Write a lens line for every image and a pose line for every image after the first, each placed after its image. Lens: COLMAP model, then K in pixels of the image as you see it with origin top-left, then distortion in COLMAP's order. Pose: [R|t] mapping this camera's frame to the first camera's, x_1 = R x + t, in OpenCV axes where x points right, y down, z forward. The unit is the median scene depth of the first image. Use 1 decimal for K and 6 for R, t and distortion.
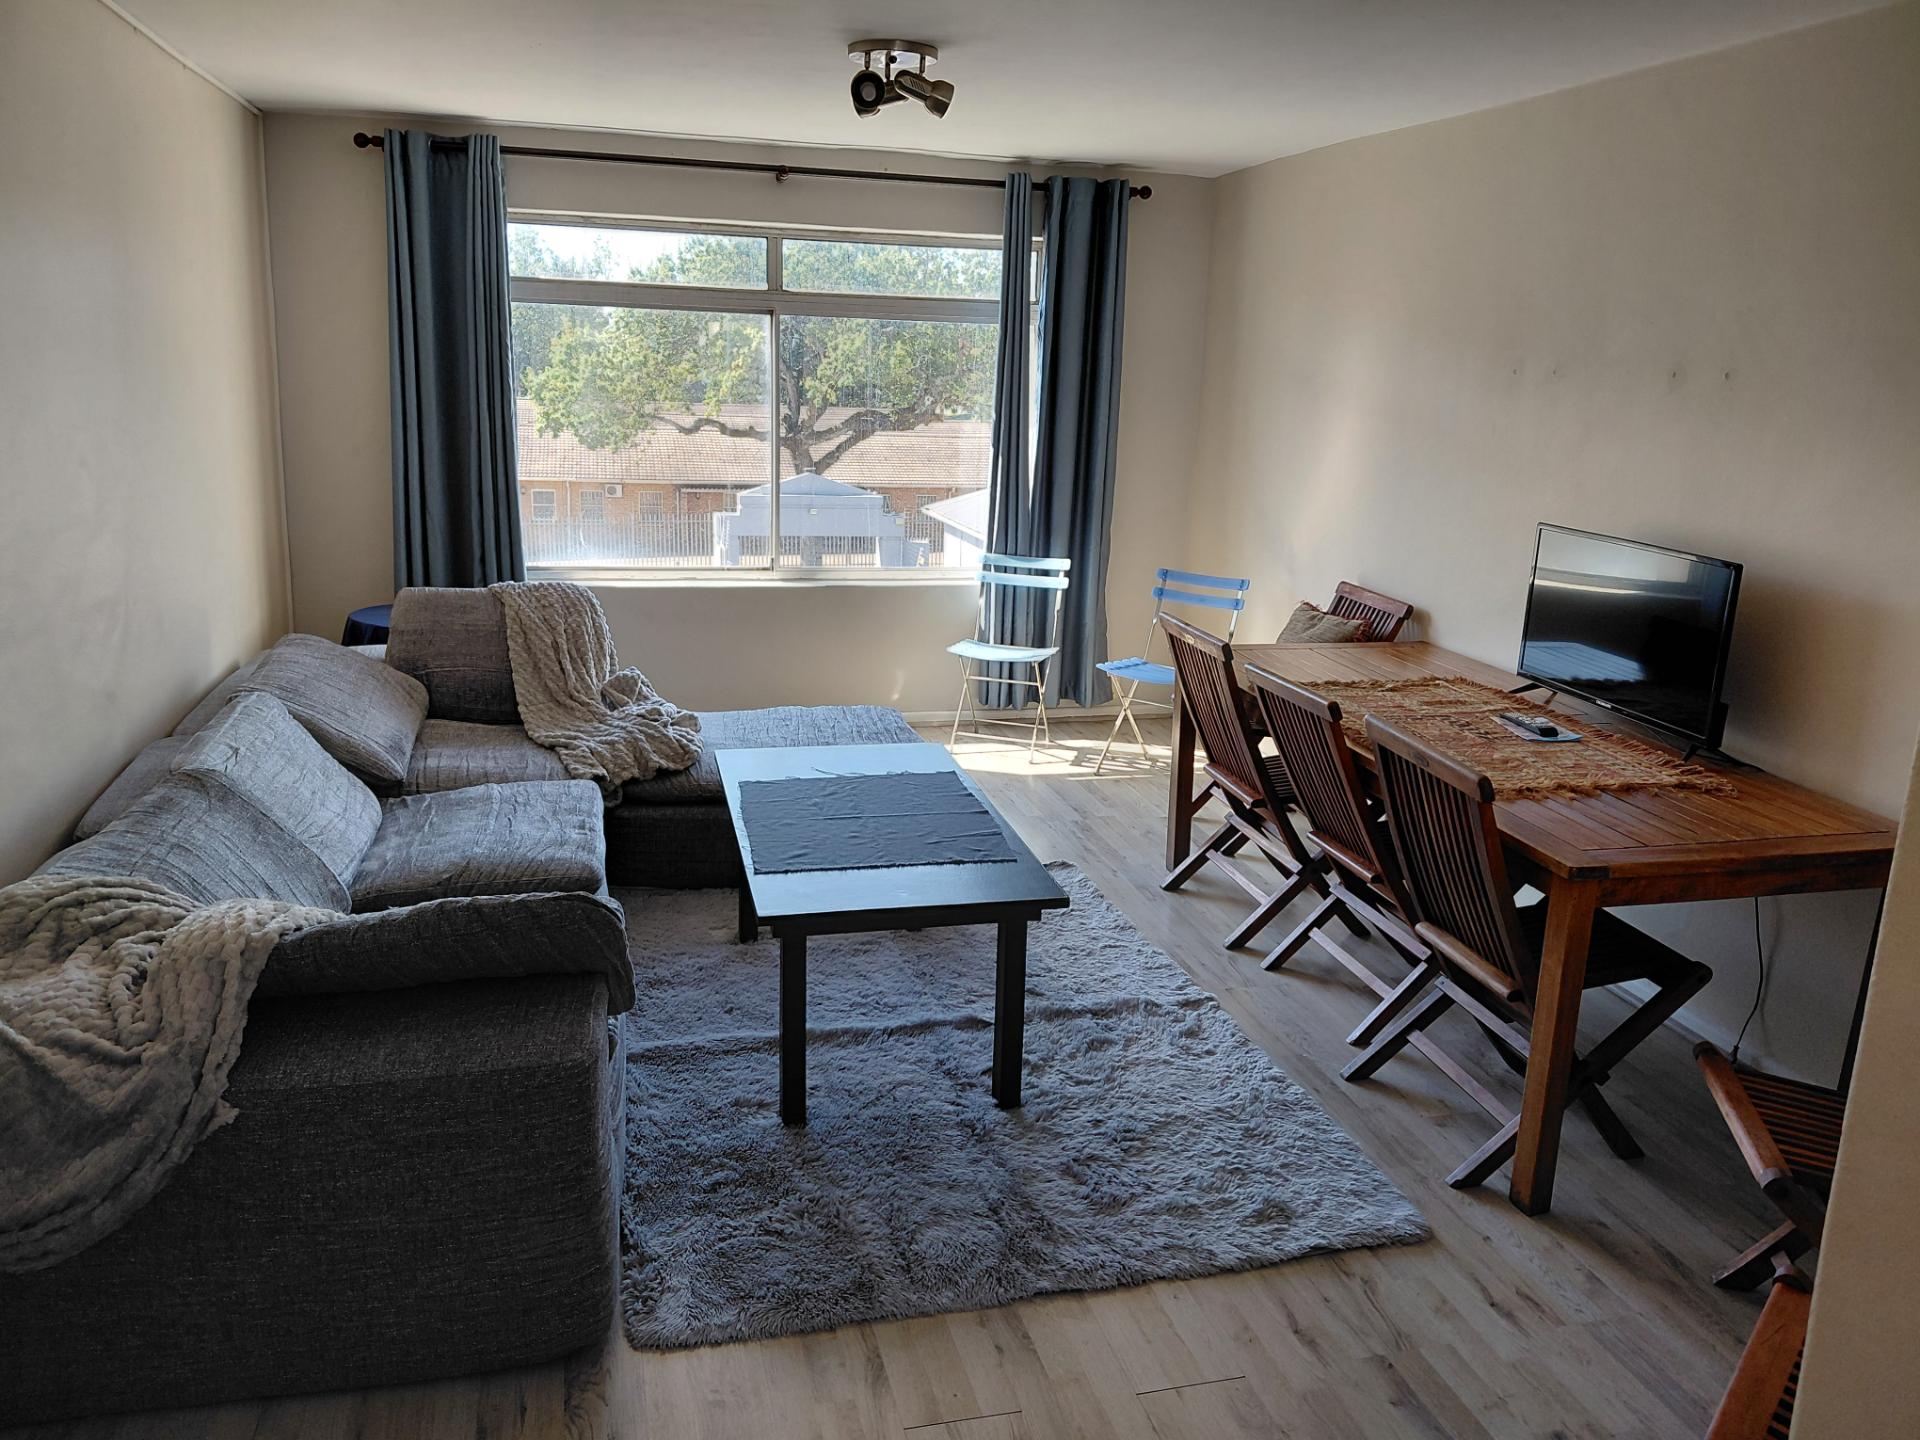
lens RADIAL K [[1425.6, 0, 943.8], [0, 1425.6, 703.0], [0, 0, 1]] dist [0.047325, -0.069420]
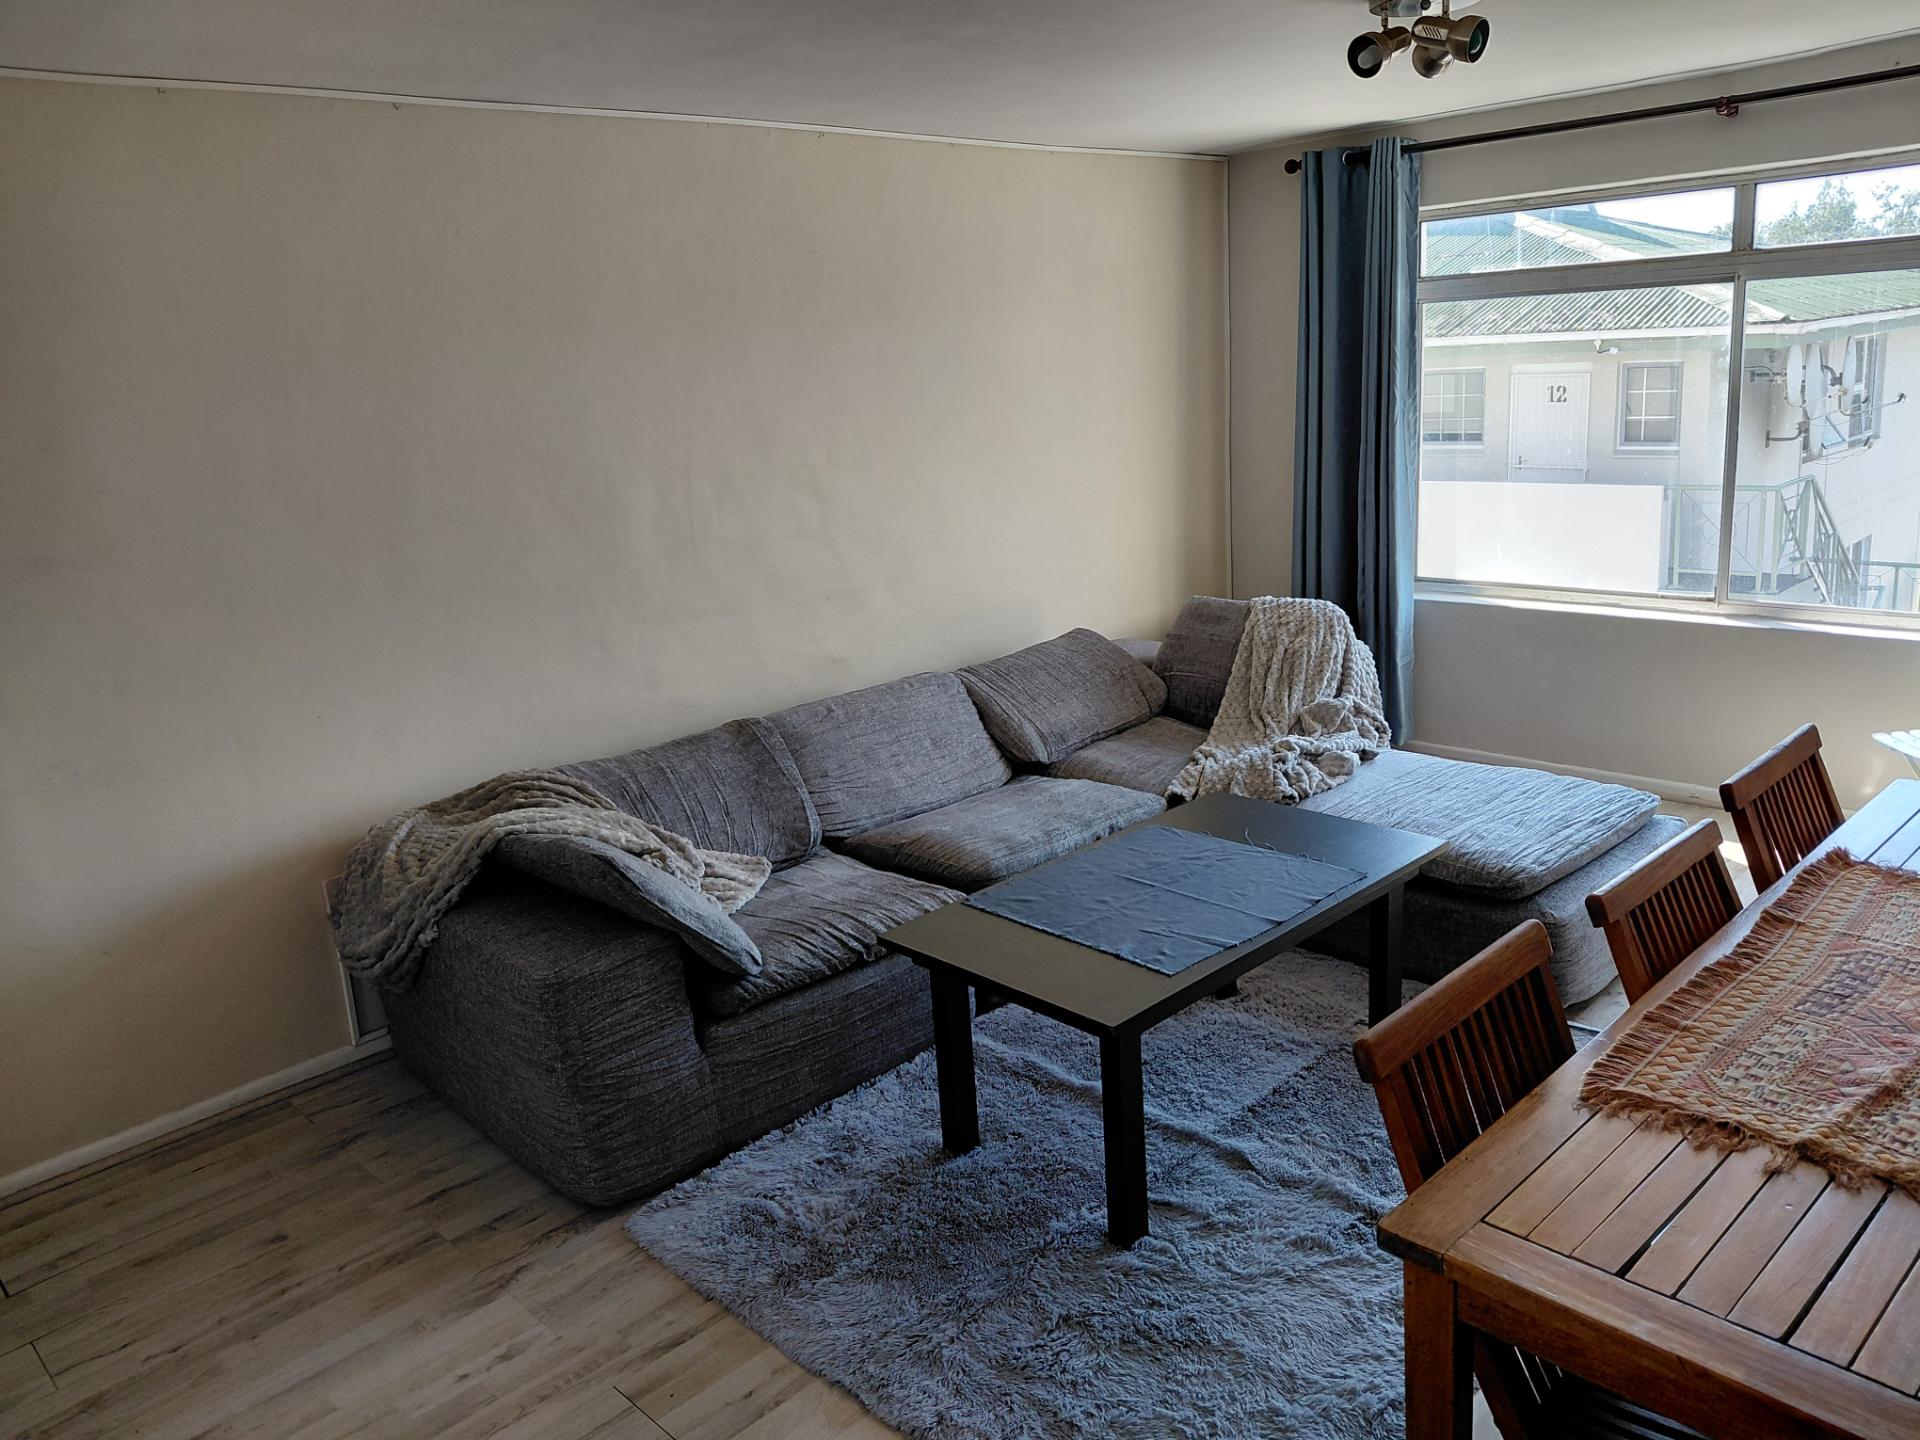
lens RADIAL K [[1425.6, 0, 945.9], [0, 1425.6, 712.2], [0, 0, 1]] dist [0.047325, -0.069420]
pose [[0.500289, 0.149979, -0.852771, 0.542108], [-0.126701, 0.986963, 0.099249, -0.088782], [0.856539, 0.058393, 0.512769, 0.341448]]
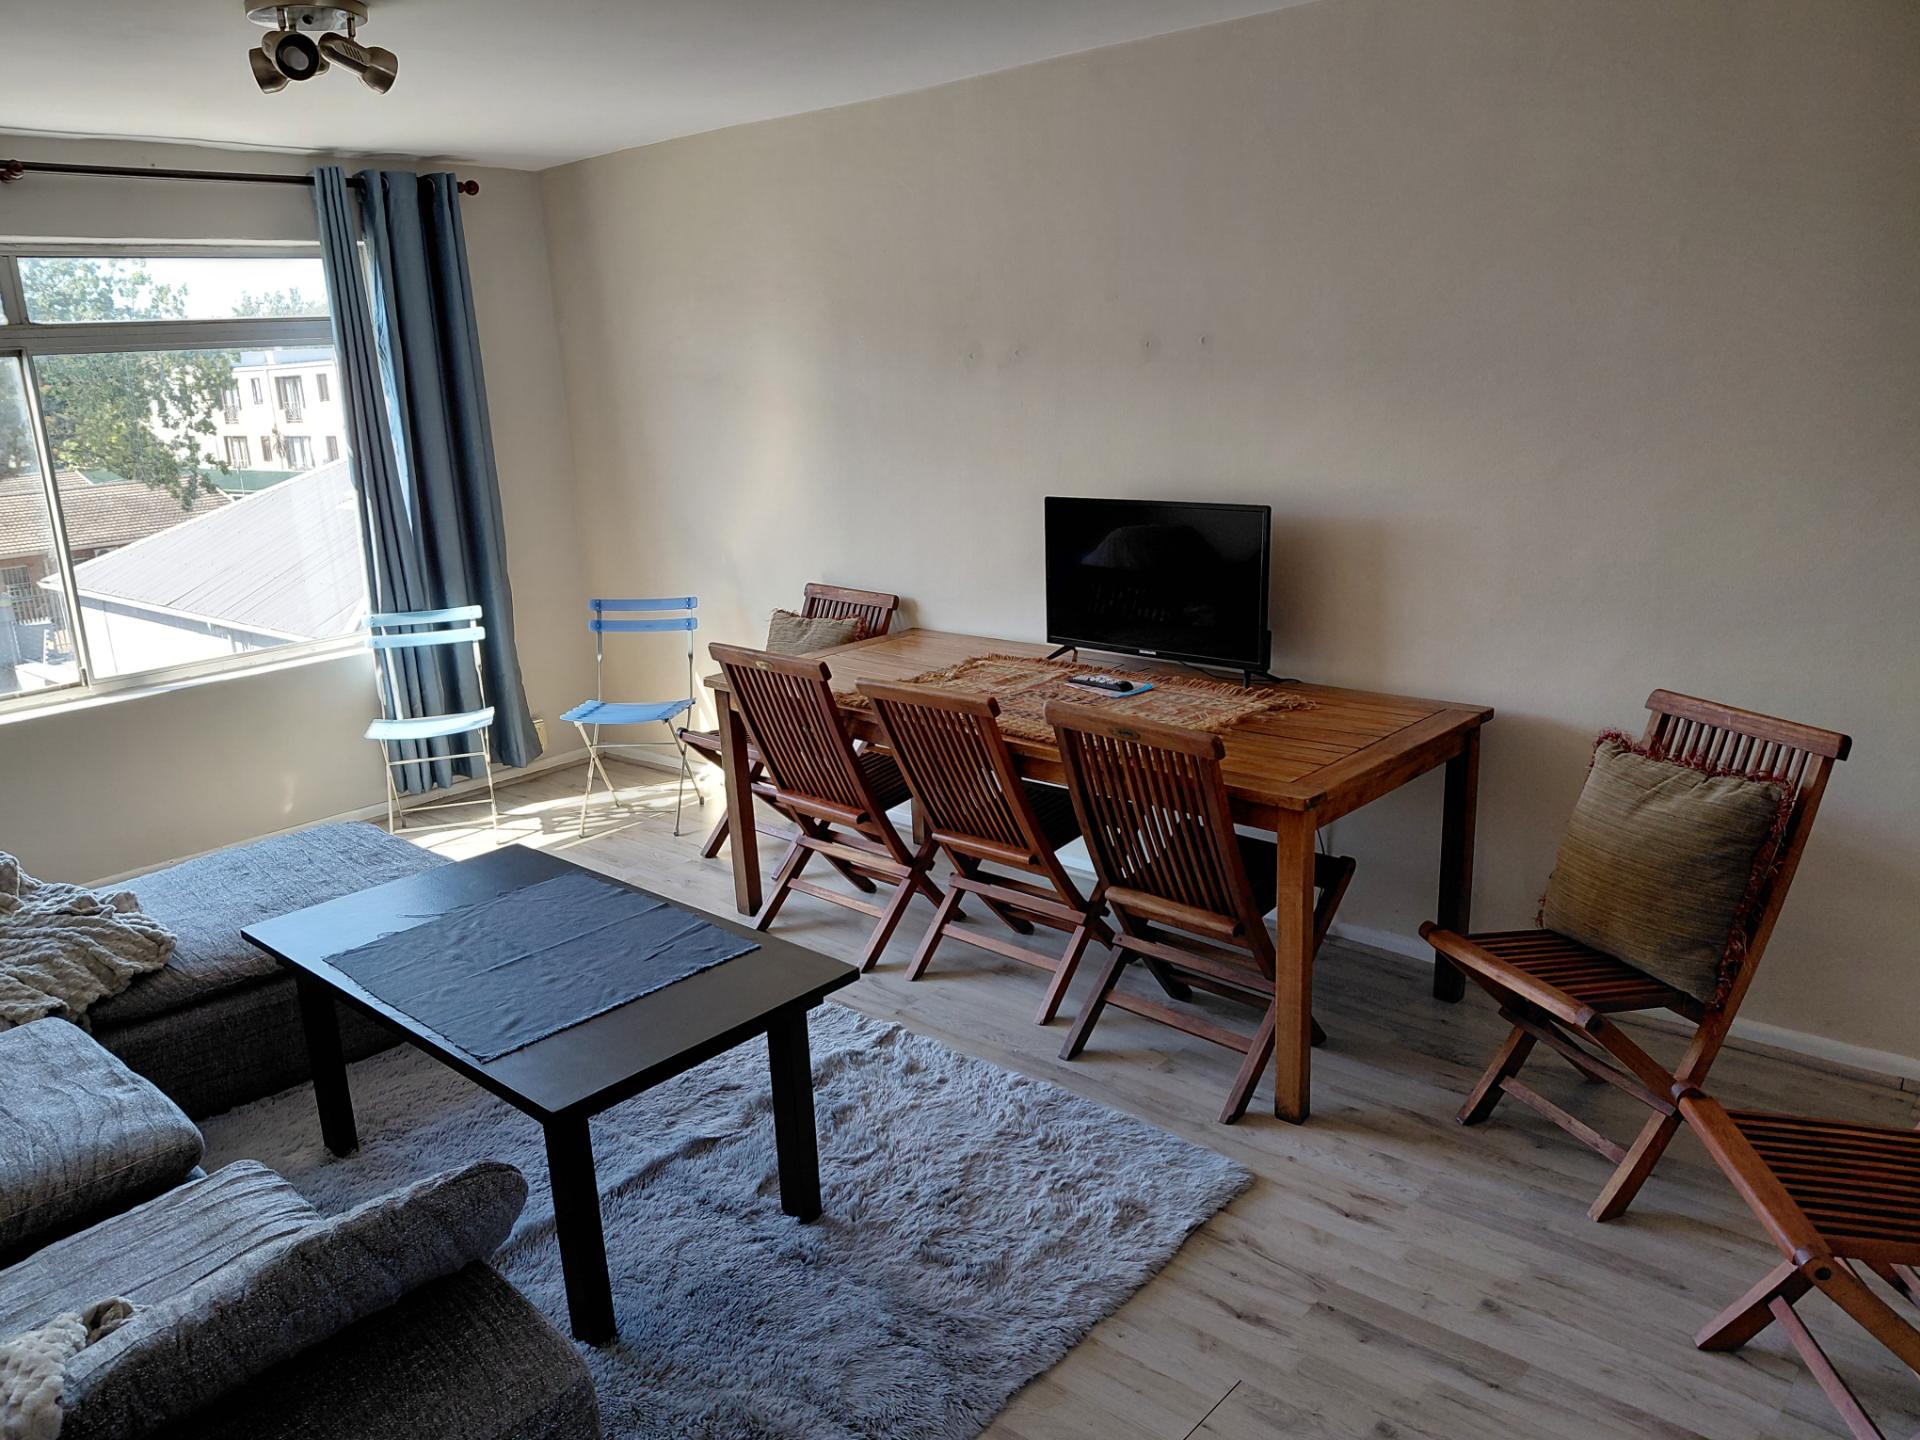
lens RADIAL K [[1425.6, 0, 948.0], [0, 1425.6, 729.7], [0, 0, 1]] dist [0.047325, -0.069420]
pose [[0.824543, -0.212633, 0.524324, -0.223410], [0.204699, 0.976031, 0.073910, -0.047904], [-0.527472, 0.046387, 0.848305, 0.147162]]
